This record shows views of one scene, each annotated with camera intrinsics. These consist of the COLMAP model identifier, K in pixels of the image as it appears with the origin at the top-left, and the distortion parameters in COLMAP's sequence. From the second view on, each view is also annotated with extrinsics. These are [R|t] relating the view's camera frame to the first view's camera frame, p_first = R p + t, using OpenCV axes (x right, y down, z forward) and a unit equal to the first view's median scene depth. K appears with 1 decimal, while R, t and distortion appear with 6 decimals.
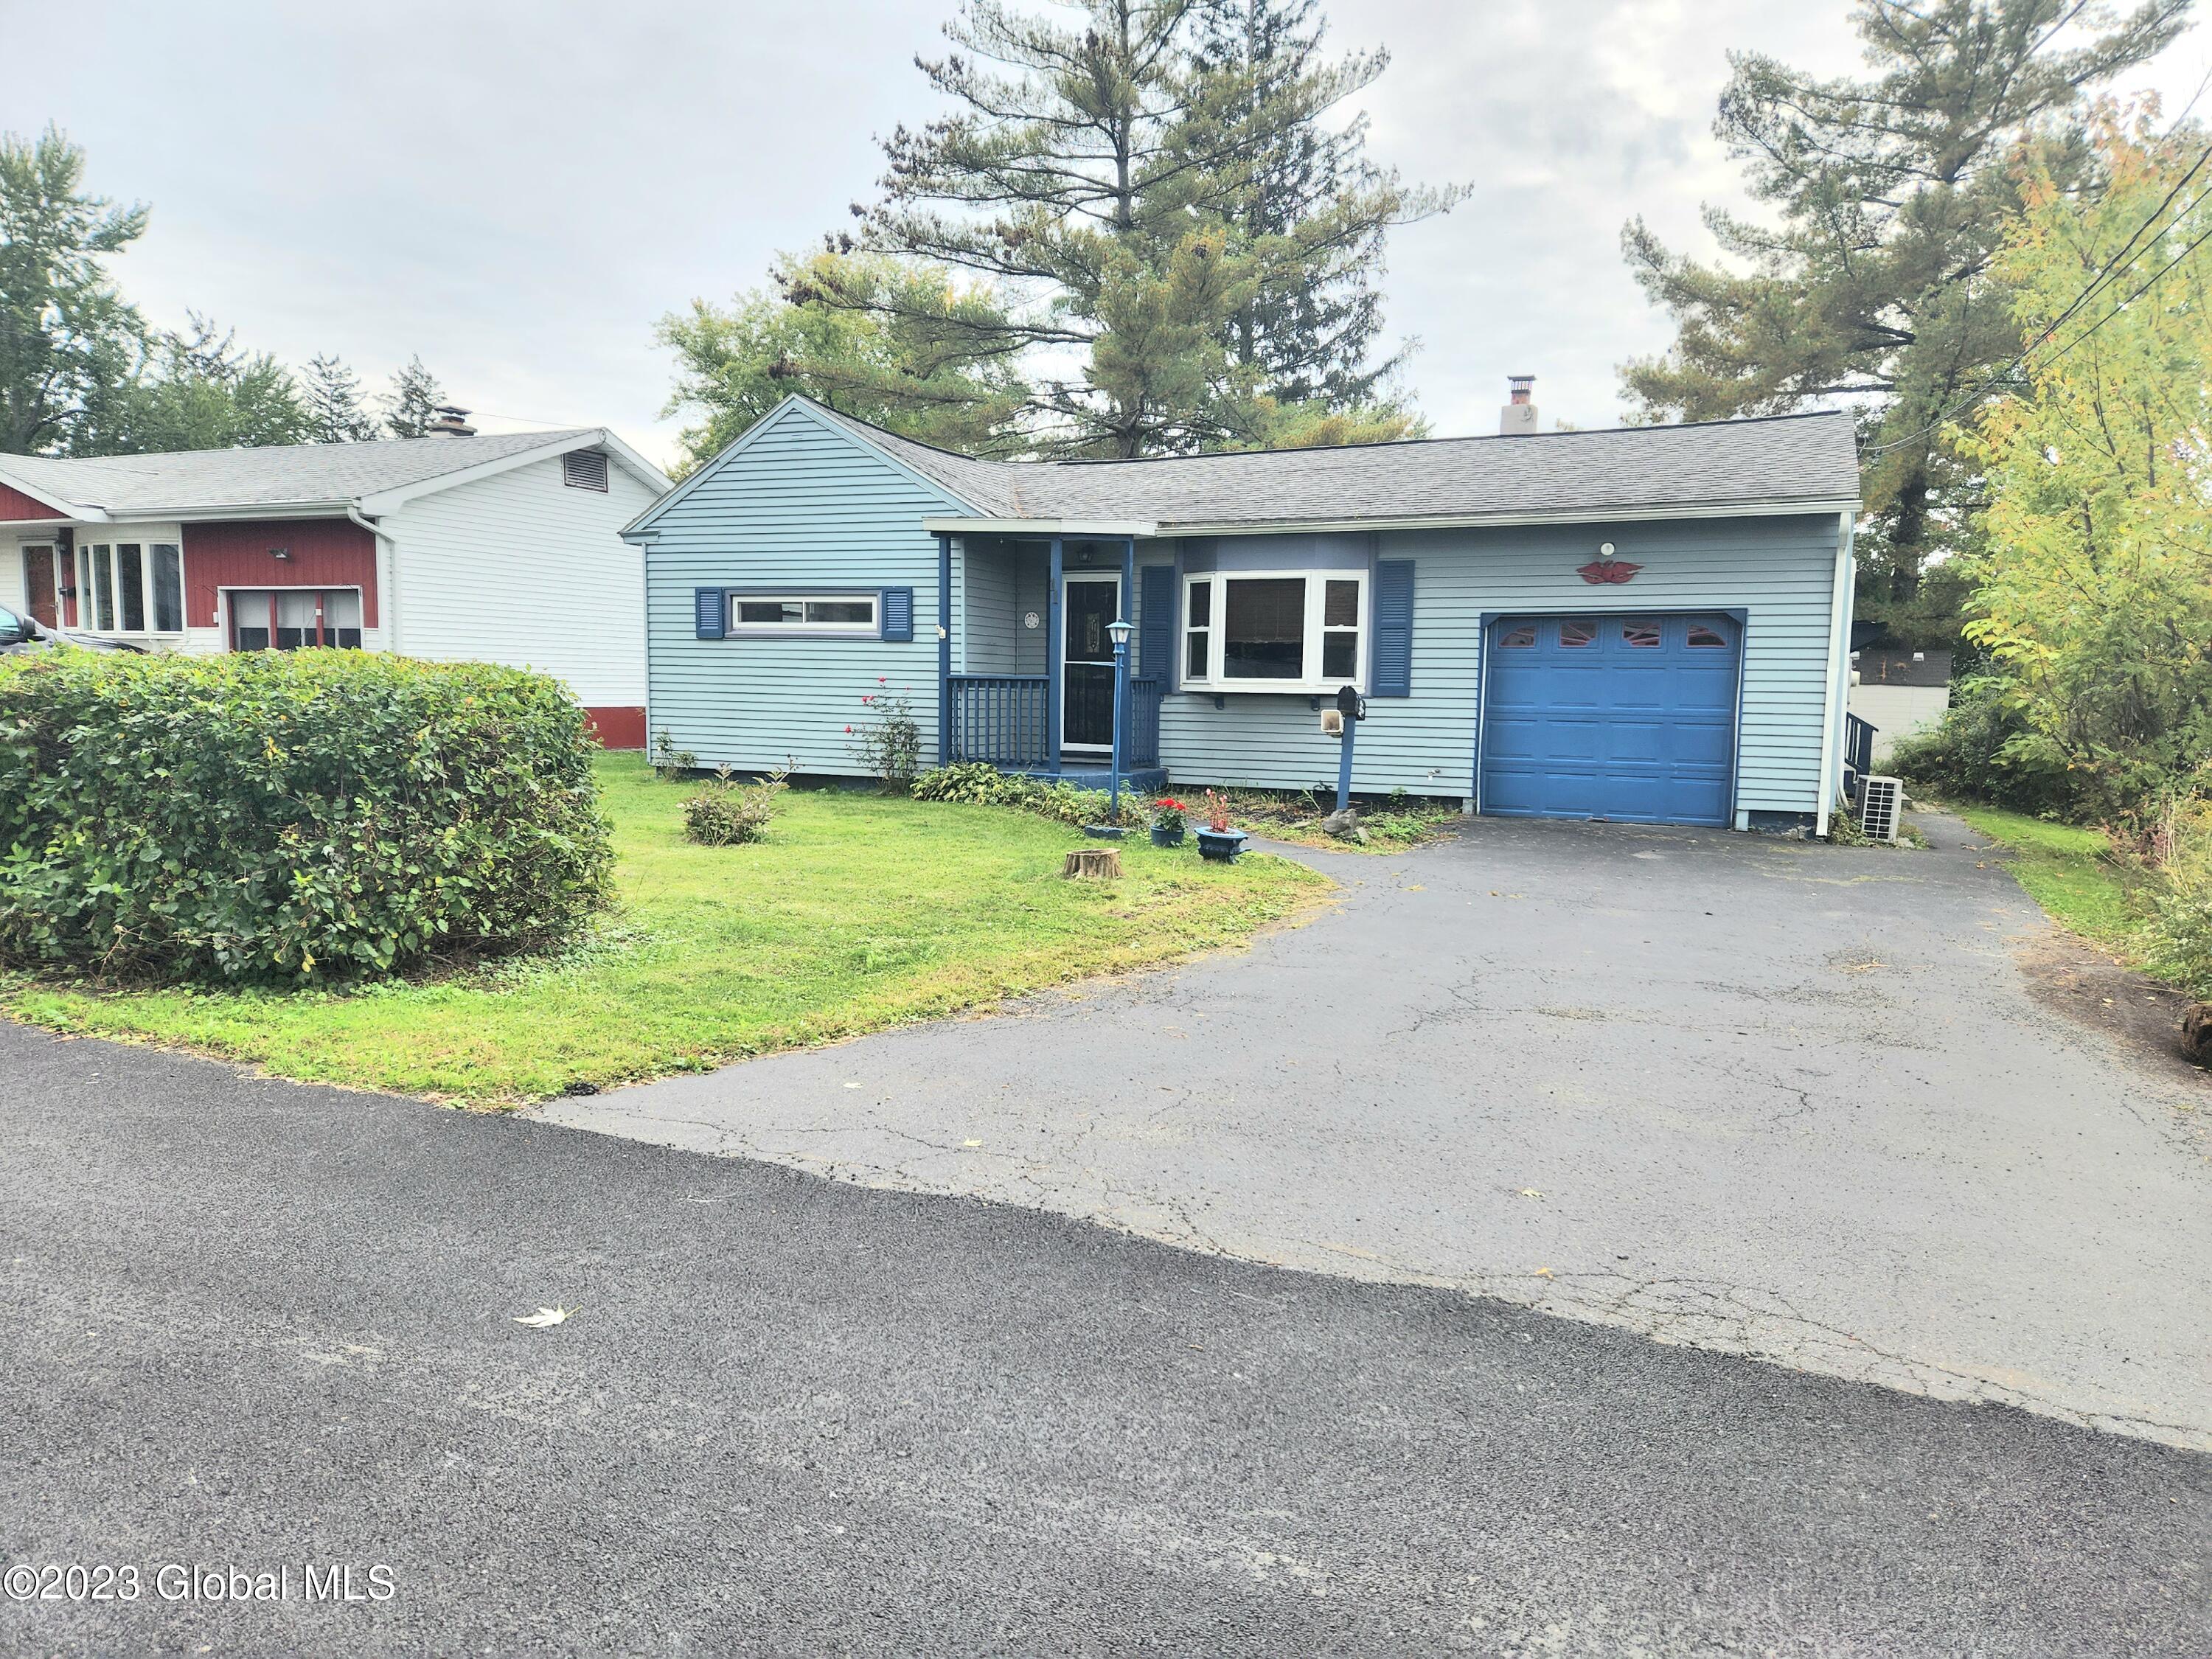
lens RADIAL K [[1459.2, 0, 1115.5], [0, 1459.2, 857.0], [0, 0, 1]] dist [0.079126, -0.069847]
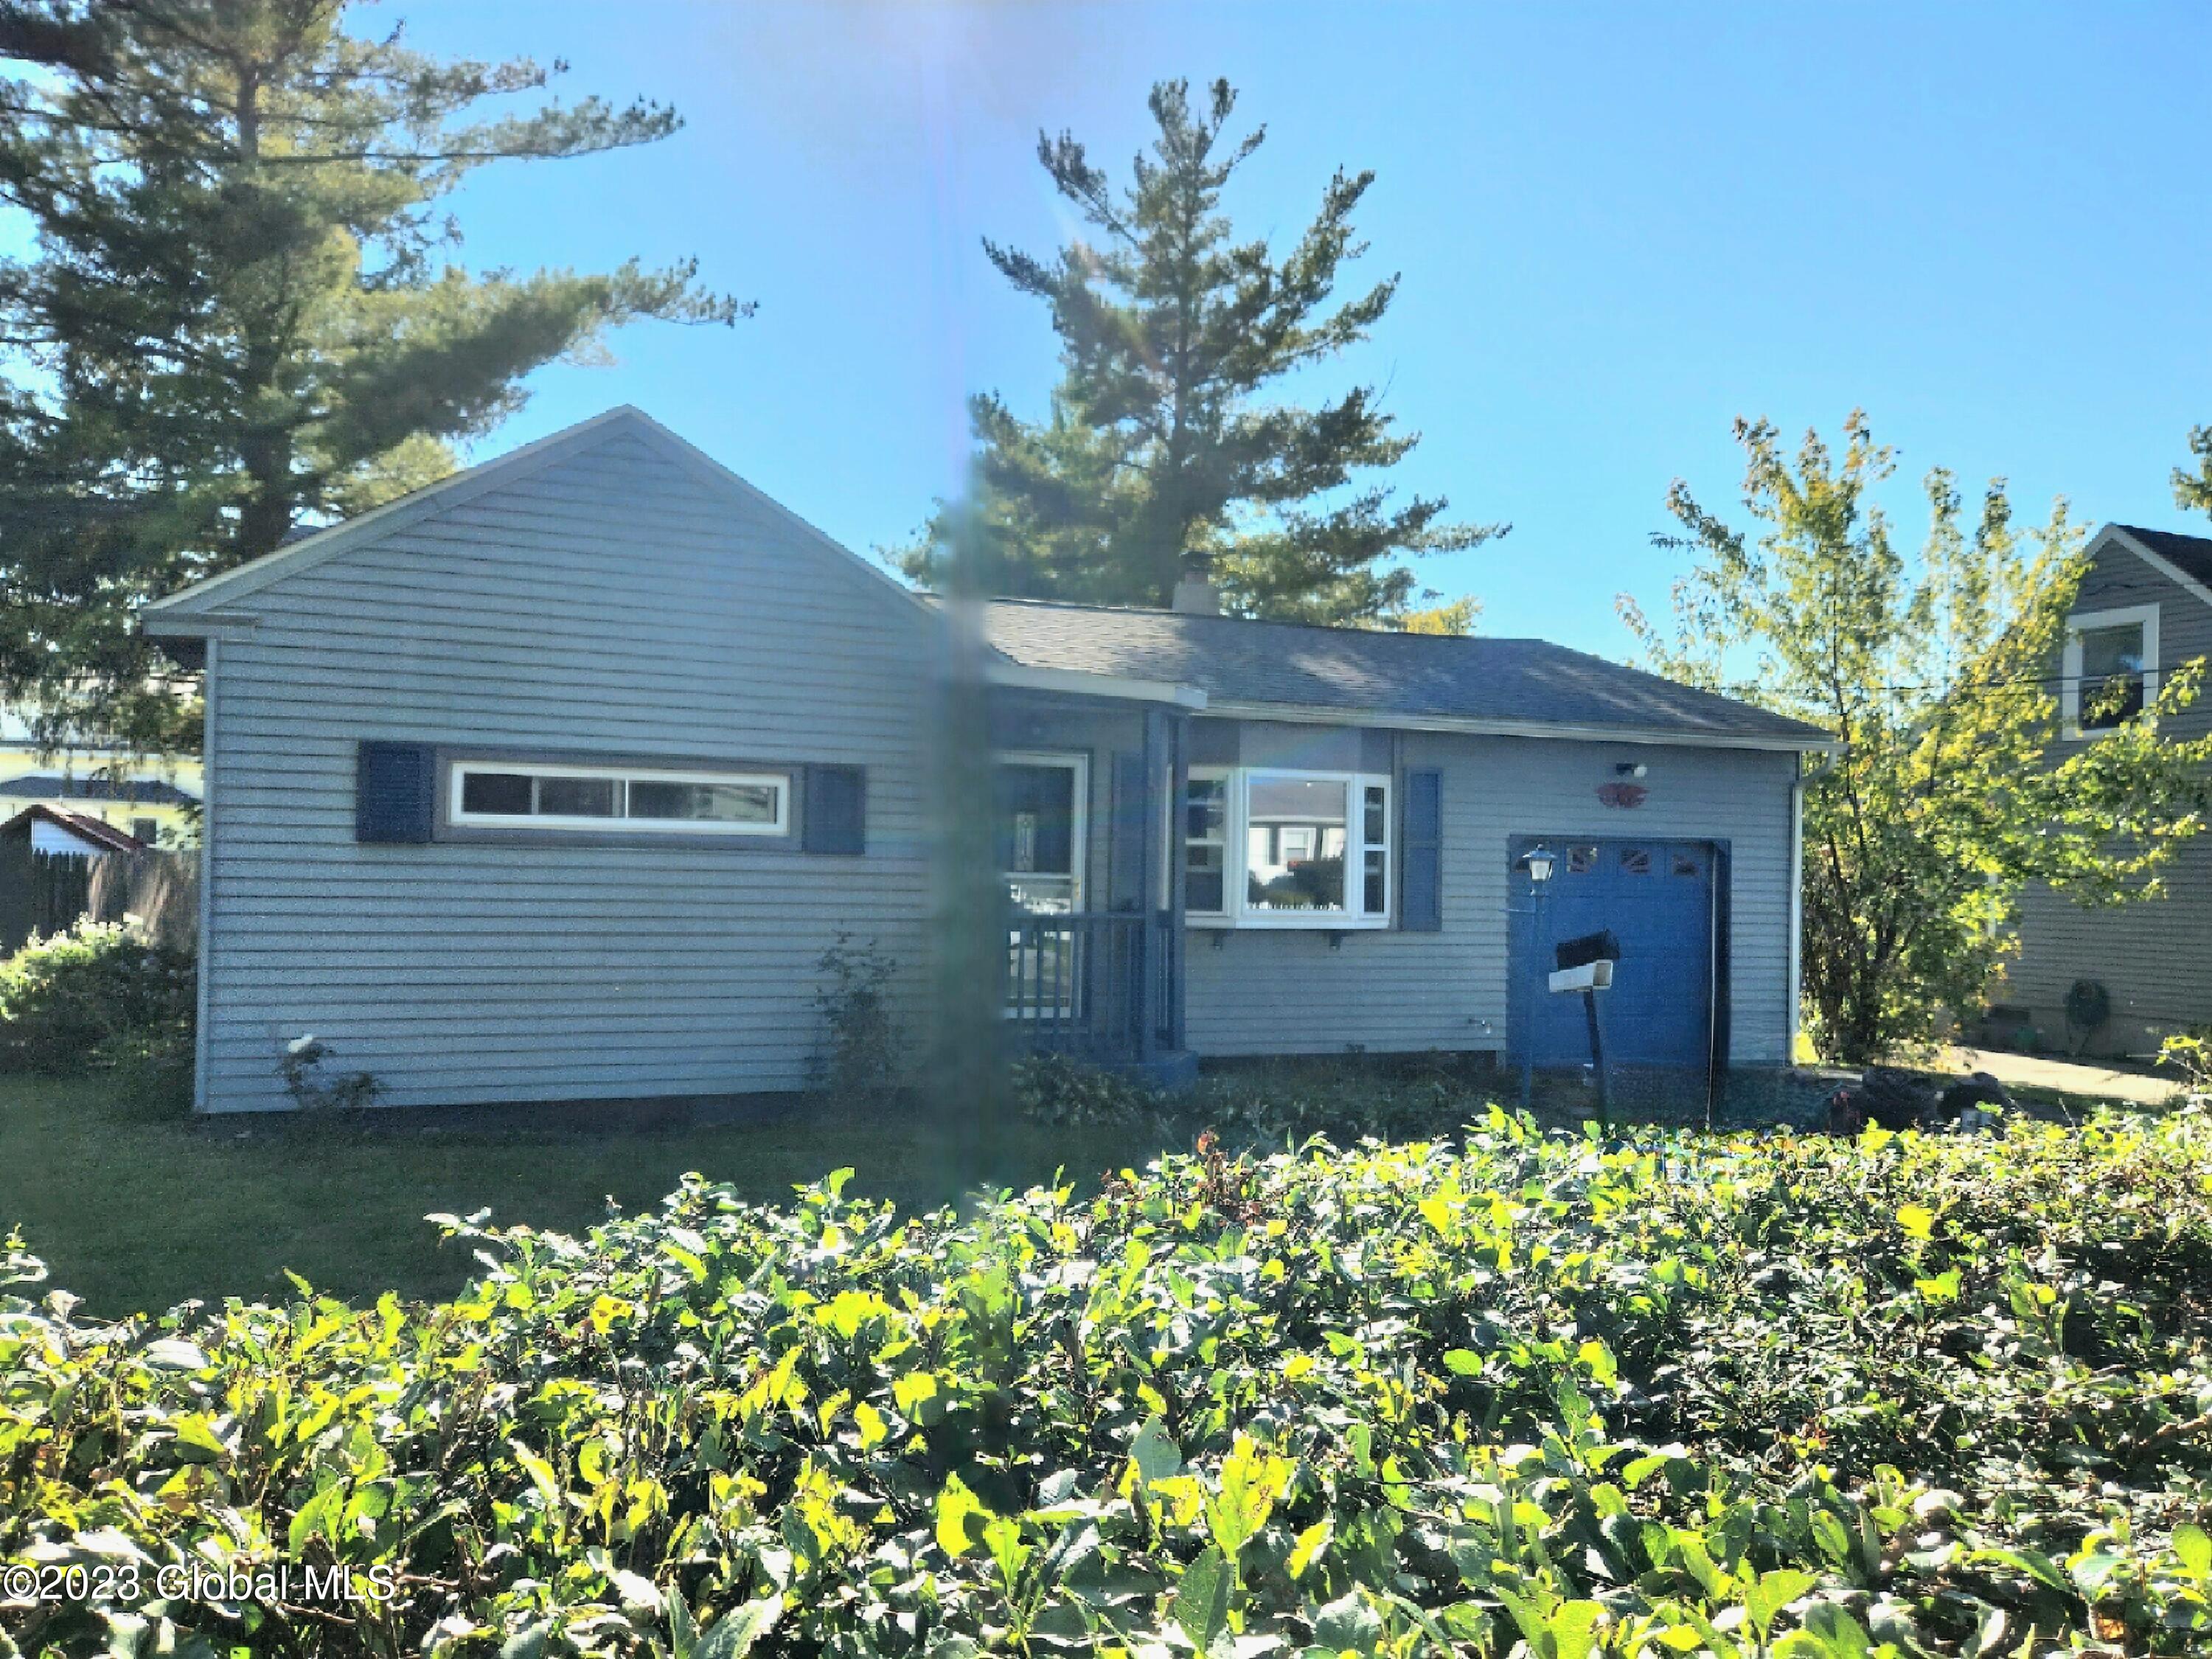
lens RADIAL K [[1626.8, 0, 1116.8], [0, 1626.8, 838.8], [0, 0, 1]] dist [0.043476, -0.003743]
pose [[0.683408, 0.014429, 0.729894, -0.513626], [0.079492, 0.992389, -0.094047, -0.078099], [-0.725696, 0.122293, 0.677060, 0.446119]]
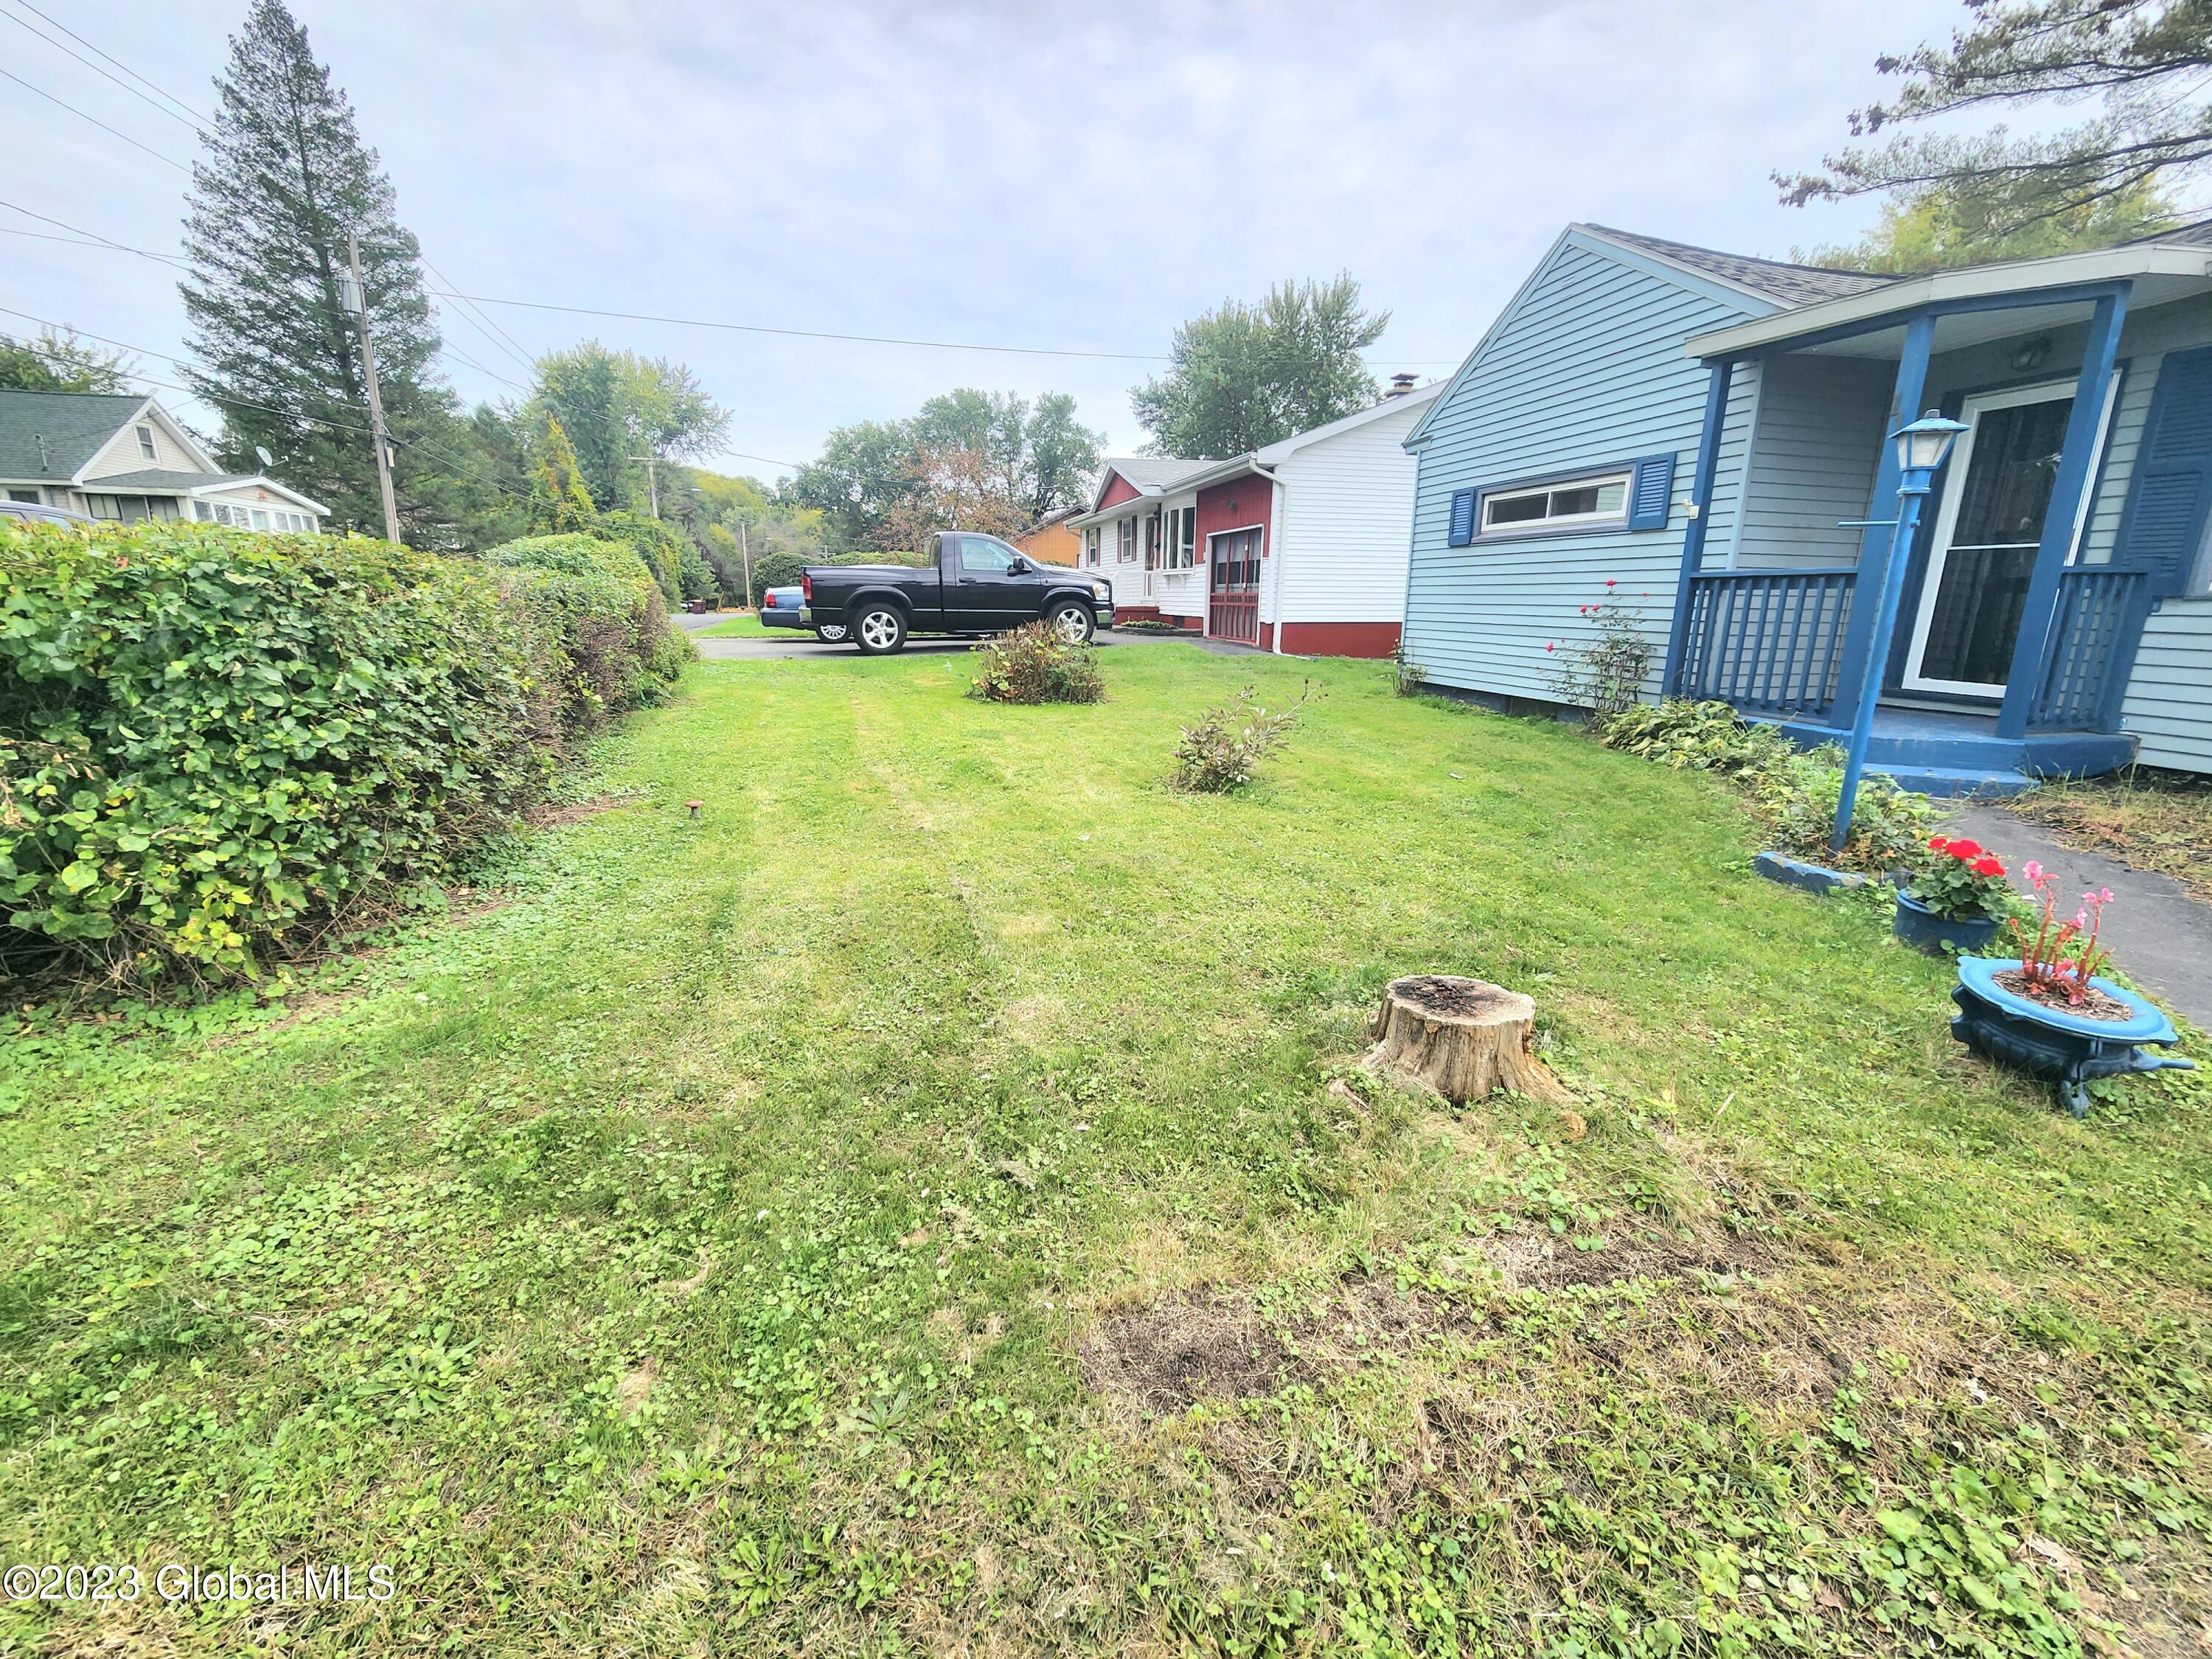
lens RADIAL K [[901.4, 0, 1100.9], [0, 901.4, 826.1], [0, 0, 1]] dist [0.001738, -0.002624]
pose [[0.614967, 0.181666, -0.767341, 0.057825], [-0.090275, 0.982922, 0.160355, -0.044408], [0.783368, -0.029342, 0.620865, 0.458184]]
